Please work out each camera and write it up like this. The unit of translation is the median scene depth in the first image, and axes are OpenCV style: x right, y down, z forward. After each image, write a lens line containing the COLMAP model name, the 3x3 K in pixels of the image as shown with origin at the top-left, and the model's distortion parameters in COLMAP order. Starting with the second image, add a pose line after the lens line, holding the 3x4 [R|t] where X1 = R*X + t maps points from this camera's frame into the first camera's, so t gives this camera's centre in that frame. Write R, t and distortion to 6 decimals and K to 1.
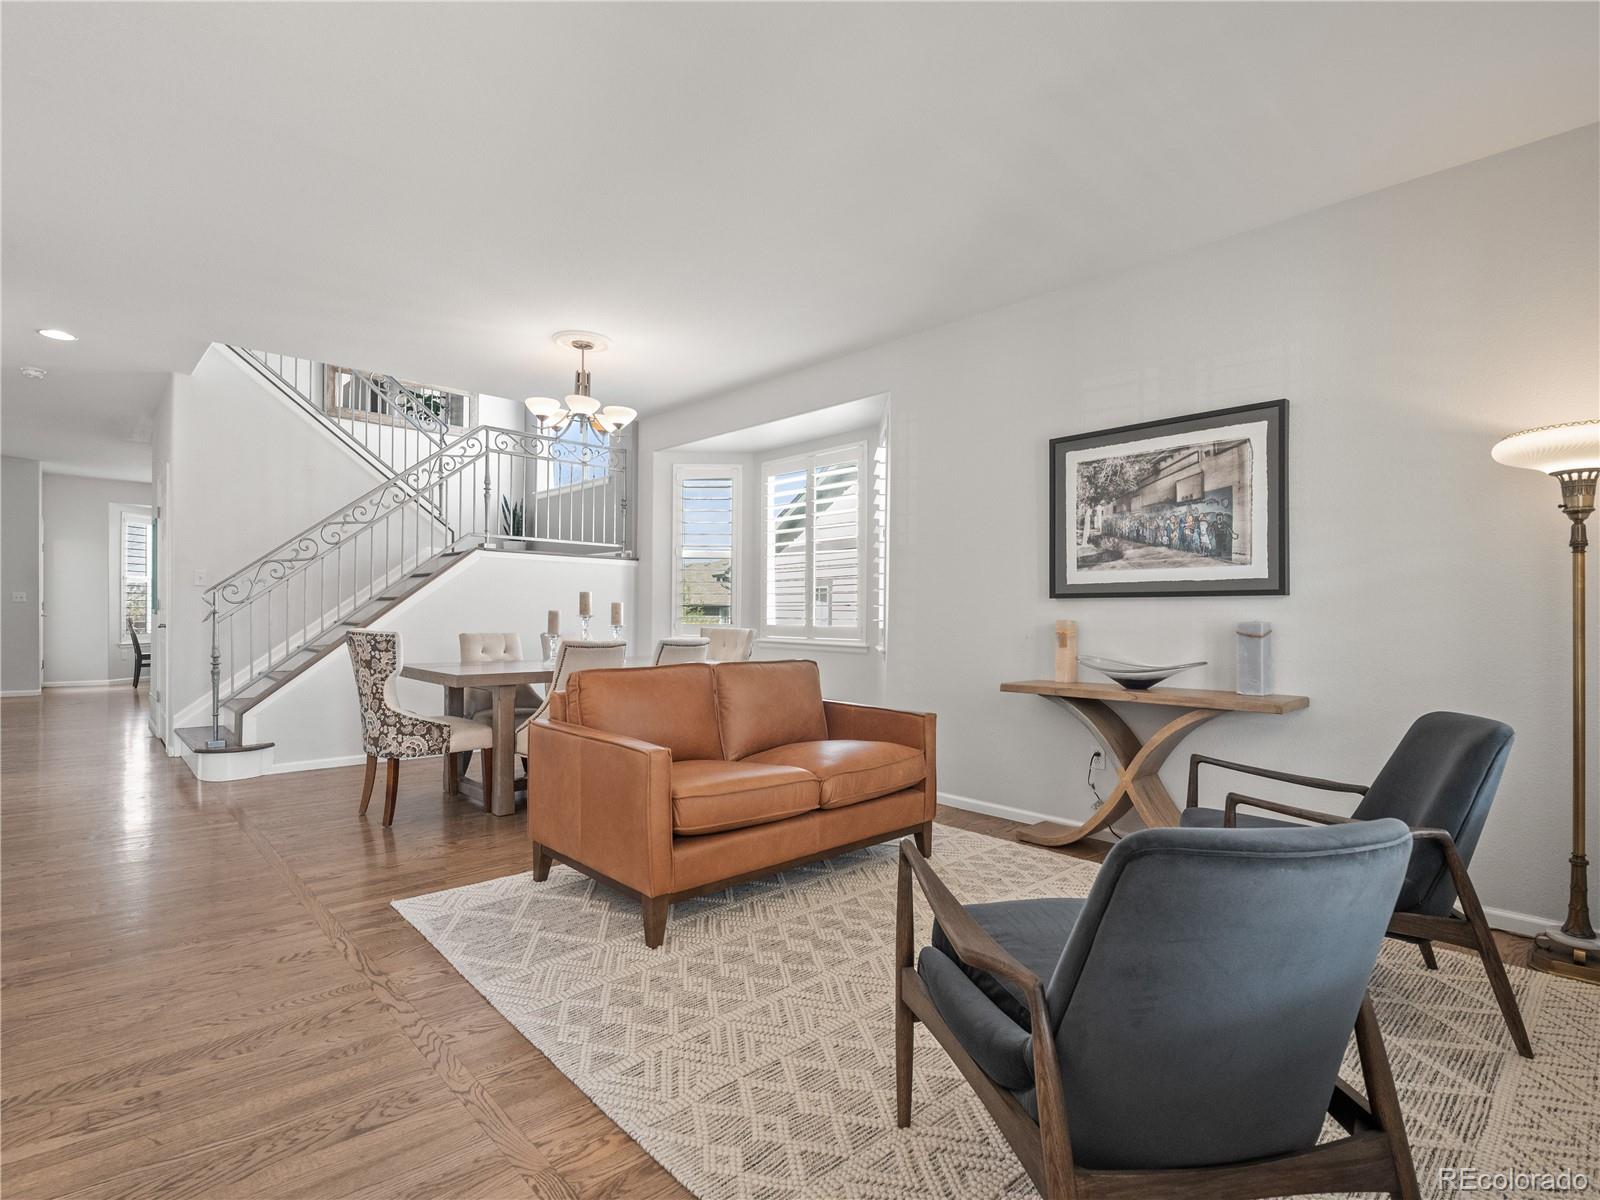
lens RADIAL K [[800.8, 0, 804.1], [0, 800.8, 622.0], [0, 0, 1]] dist [-0.023384, -0.000694]
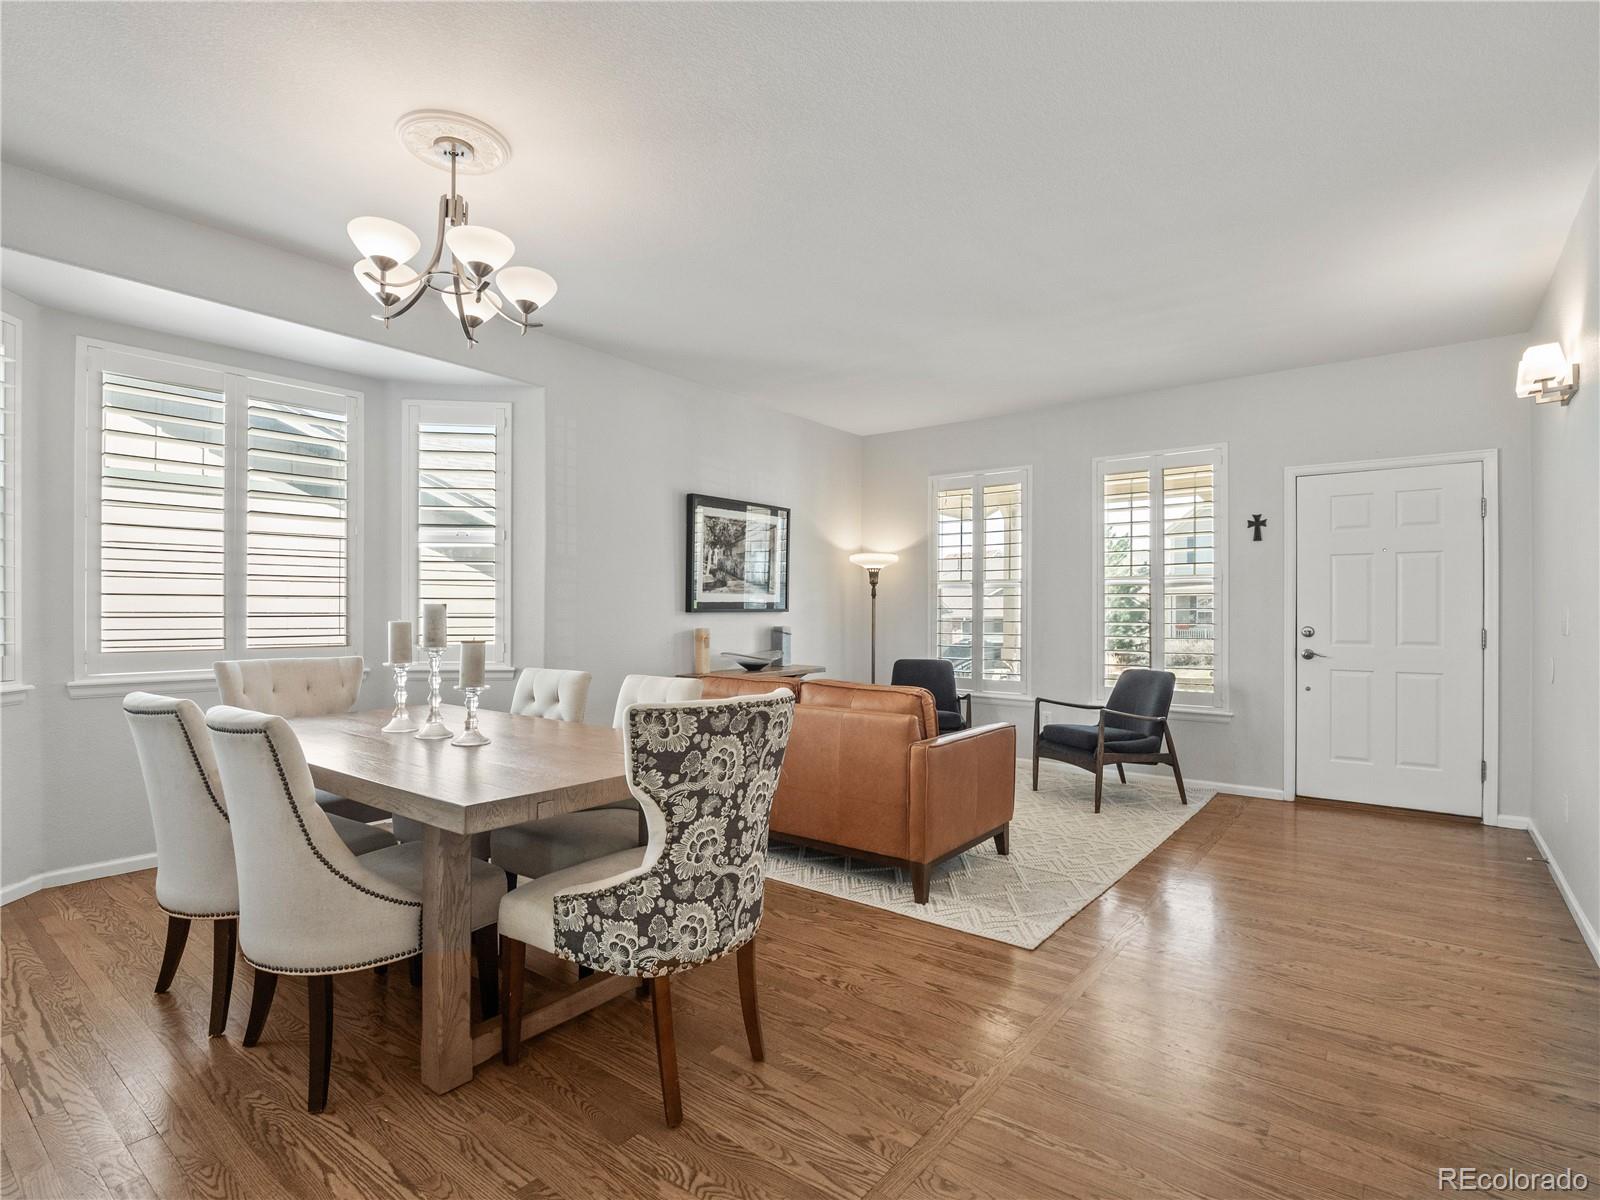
lens RADIAL K [[798.6, 0, 800.0], [0, 798.6, 600.0], [0, 0, 1]] dist [-0.000933, -0.000427]
pose [[-0.157808, 0.001202, 0.987469, -1.091673], [0.000912, 0.999999, -0.001072, -0.051669], [-0.987469, 0.000731, -0.157809, 1.089221]]
